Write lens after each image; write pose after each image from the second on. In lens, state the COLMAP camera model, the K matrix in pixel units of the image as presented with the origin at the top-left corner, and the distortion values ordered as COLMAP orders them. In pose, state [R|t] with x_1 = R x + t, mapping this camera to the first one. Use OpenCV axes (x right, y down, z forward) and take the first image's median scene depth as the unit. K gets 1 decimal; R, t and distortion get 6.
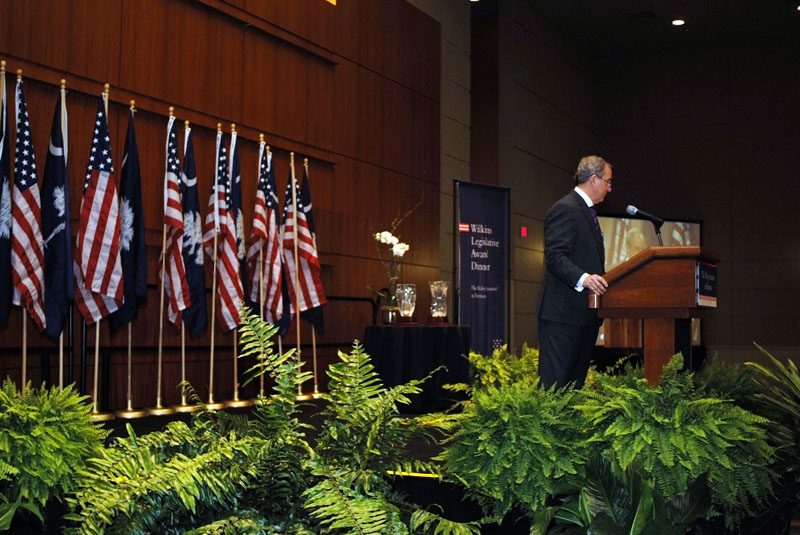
lens RADIAL K [[992.0, 0, 467.5], [0, 992.0, 270.0], [0, 0, 1]] dist [-0.111009, -0.003858]
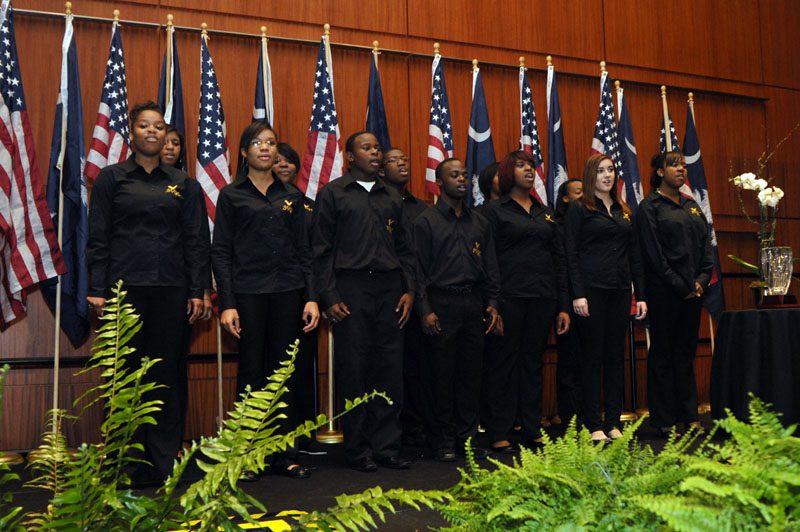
lens RADIAL K [[992.0, 0, 467.5], [0, 992.0, 268.5], [0, 0, 1]] dist [-0.111009, -0.003858]
pose [[0.802807, -0.059530, -0.593259, 0.165579], [0.063735, 0.997870, -0.013883, 0.025100], [0.592822, -0.026666, 0.804892, 0.347911]]
